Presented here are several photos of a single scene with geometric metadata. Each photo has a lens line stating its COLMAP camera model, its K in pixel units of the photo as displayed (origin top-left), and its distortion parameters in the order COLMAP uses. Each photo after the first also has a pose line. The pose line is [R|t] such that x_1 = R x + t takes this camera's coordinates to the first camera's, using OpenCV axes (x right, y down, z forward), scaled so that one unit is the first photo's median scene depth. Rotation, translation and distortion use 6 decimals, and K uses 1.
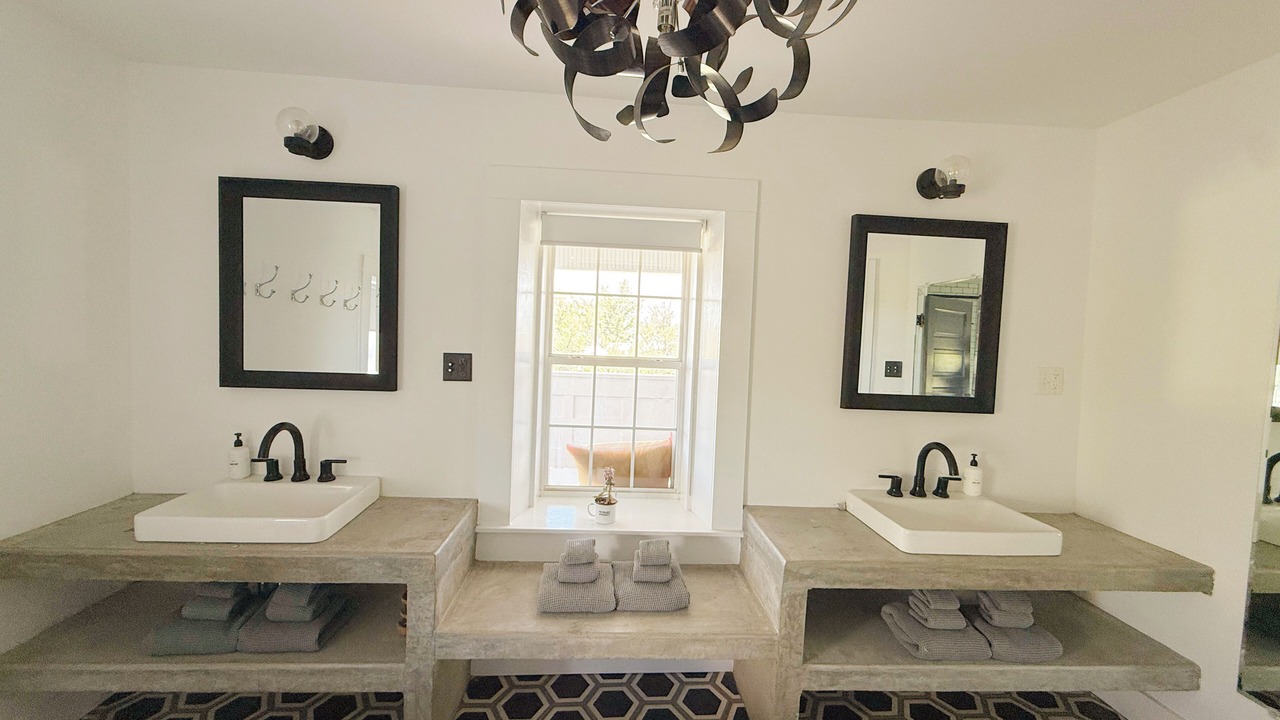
lens RADIAL K [[511.4, 0, 640.3], [0, 511.4, 361.8], [0, 0, 1]] dist [-0.006108, -0.000824]
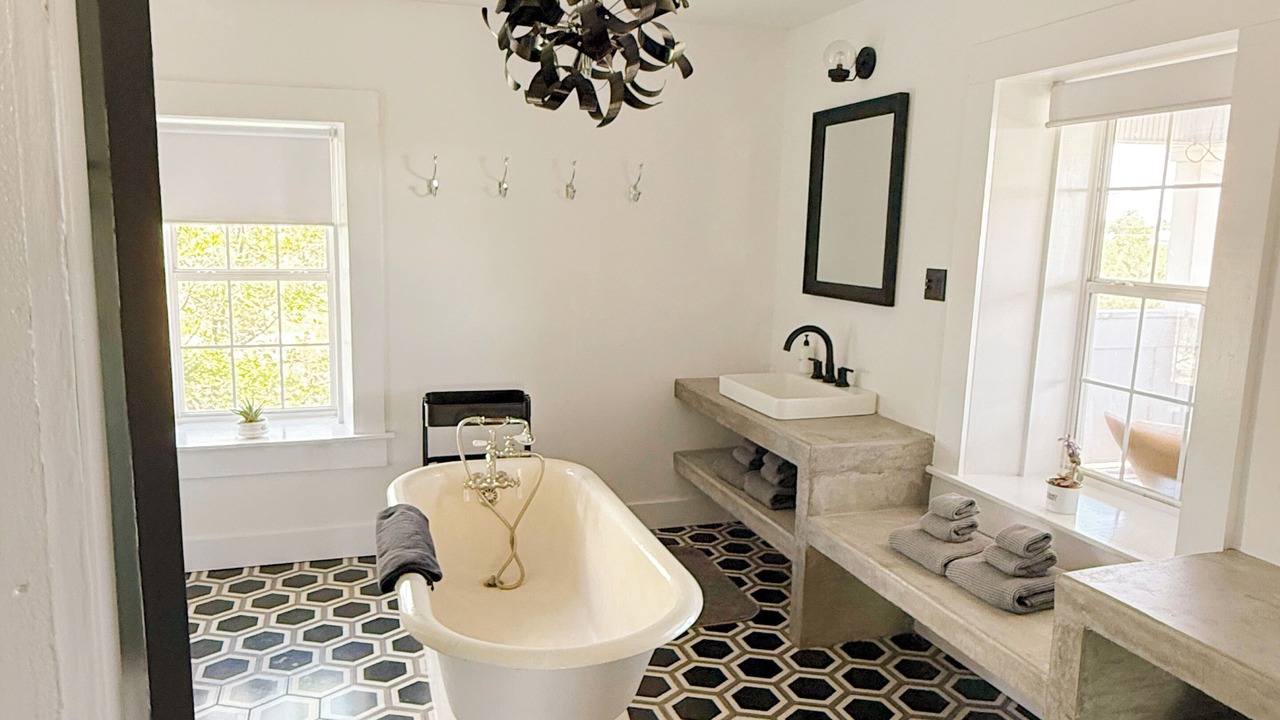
lens RADIAL K [[908.1, 0, 639.0], [0, 908.1, 361.1], [0, 0, 1]] dist [0.022721, -0.023913]
pose [[0.243622, 0.111261, -0.963467, 1.118081], [-0.074842, 0.992593, 0.095700, 0.031327], [0.966978, 0.048793, 0.250144, 0.118268]]
